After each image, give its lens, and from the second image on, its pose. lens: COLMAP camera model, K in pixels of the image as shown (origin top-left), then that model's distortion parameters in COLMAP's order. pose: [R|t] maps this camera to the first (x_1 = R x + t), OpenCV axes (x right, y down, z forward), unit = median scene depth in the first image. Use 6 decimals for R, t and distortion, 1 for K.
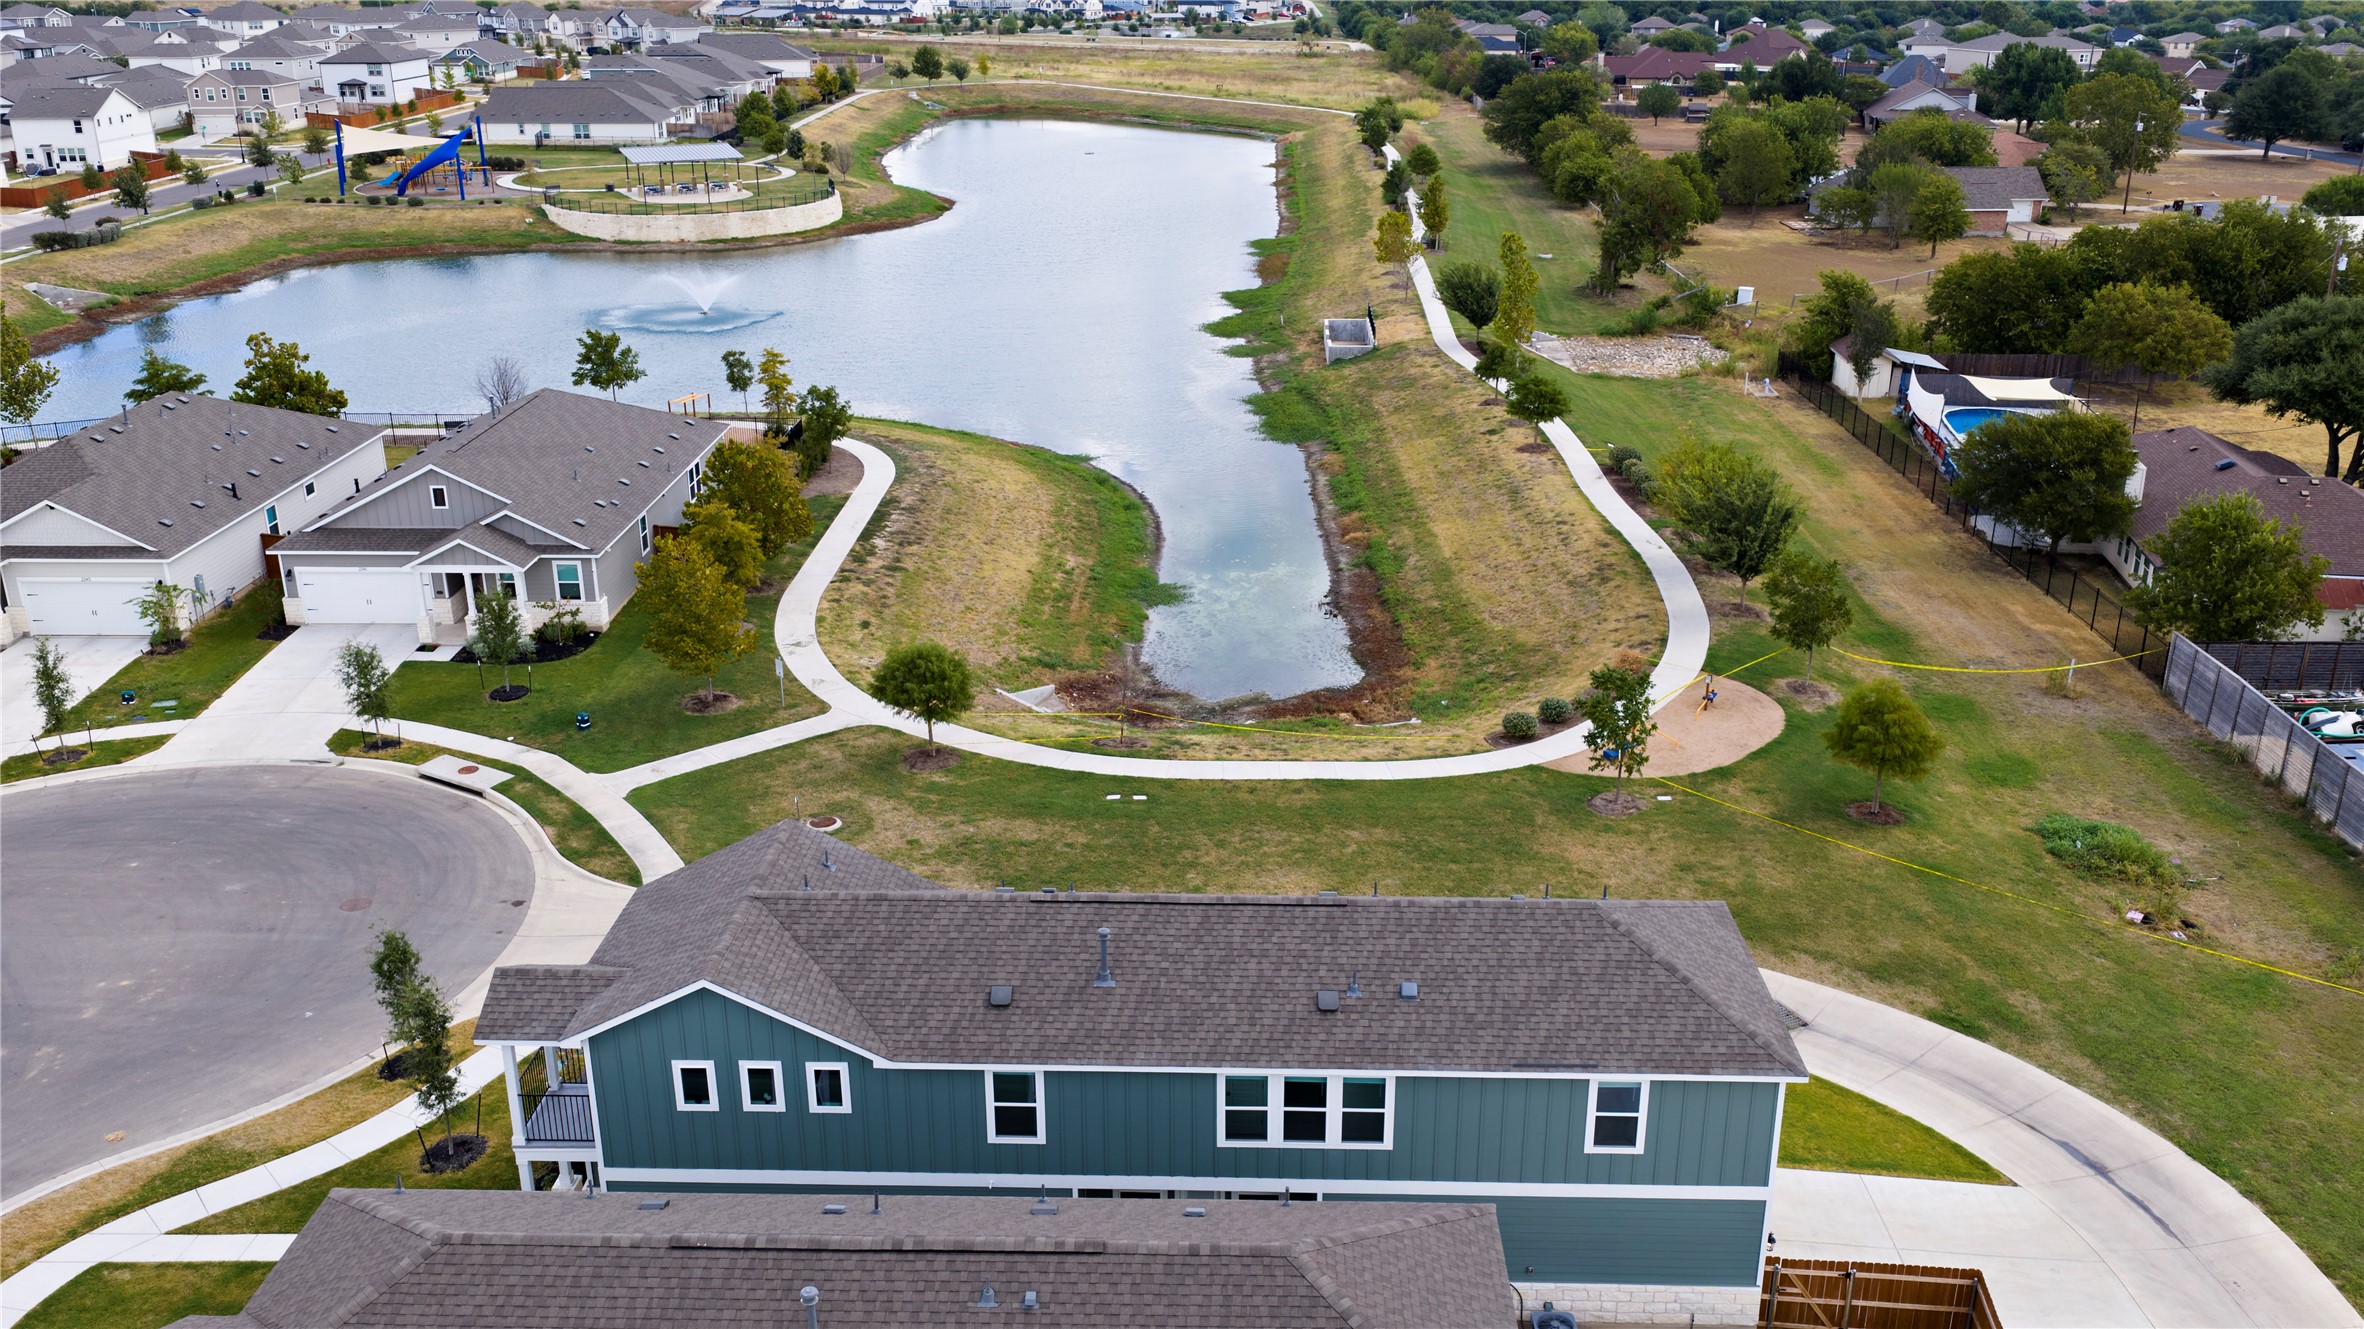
lens RADIAL K [[1960.8, 0, 1172.9], [0, 1960.8, 665.4], [0, 0, 1]] dist [0.025484, -0.037061]
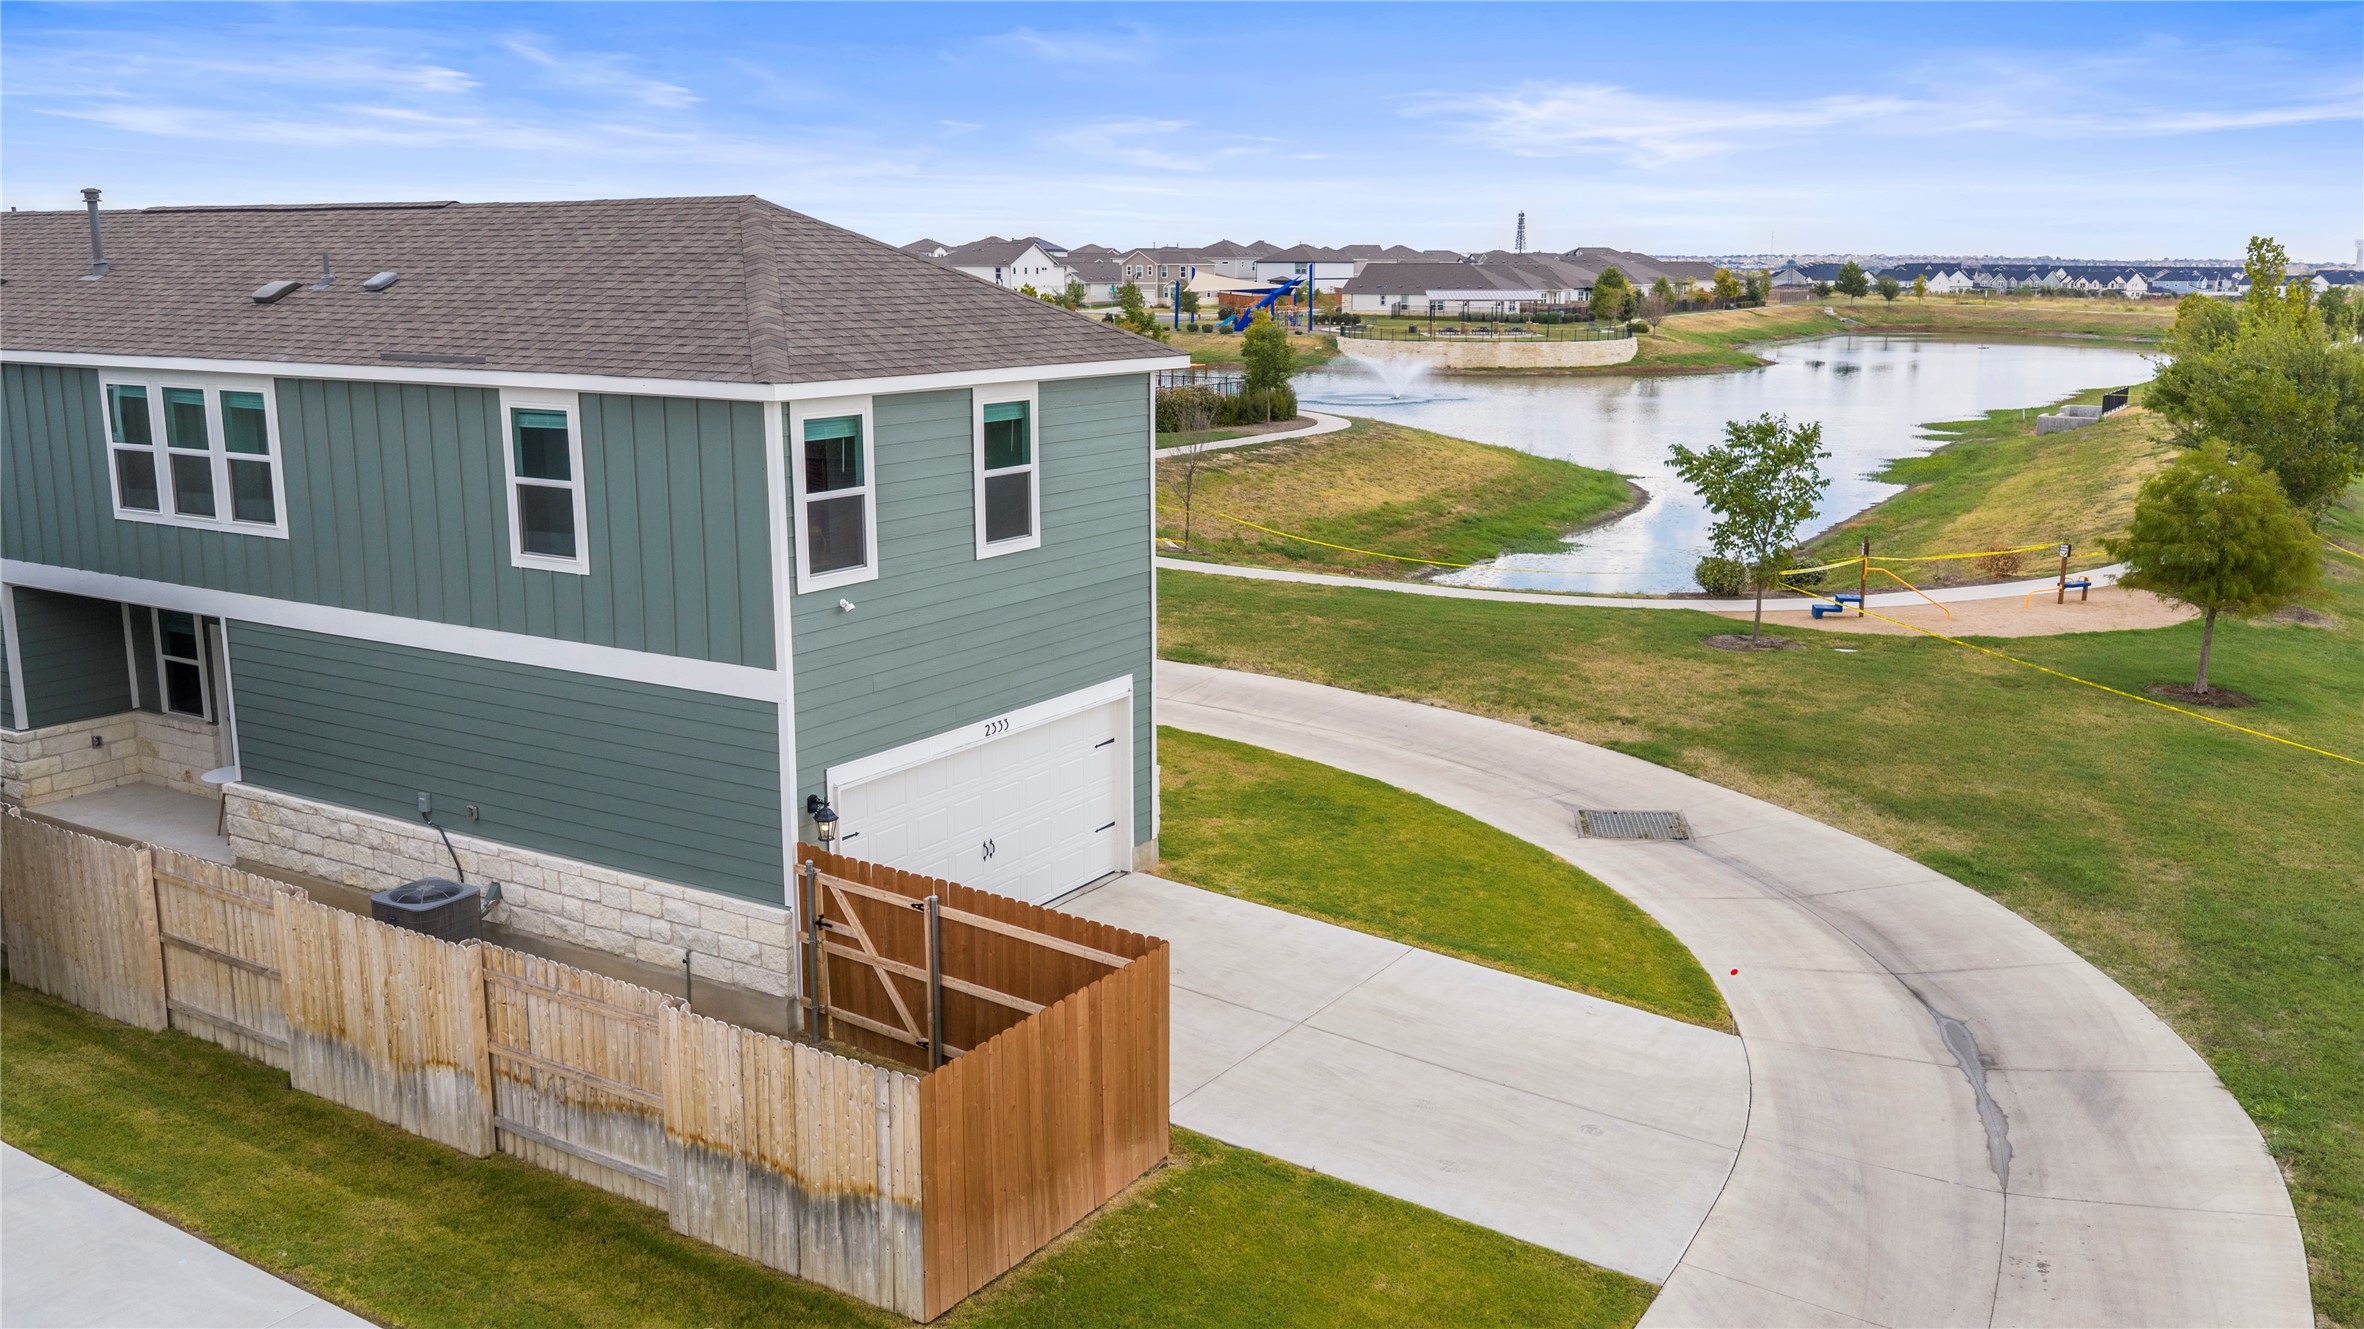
lens RADIAL K [[1960.8, 0, 1186.0], [0, 1960.8, 666.9], [0, 0, 1]] dist [0.025484, -0.037061]
pose [[0.871483, 0.108086, -0.478367, 0.606509], [-0.180152, 0.977772, -0.107275, 0.291424], [0.456139, 0.179667, 0.871583, 0.613361]]
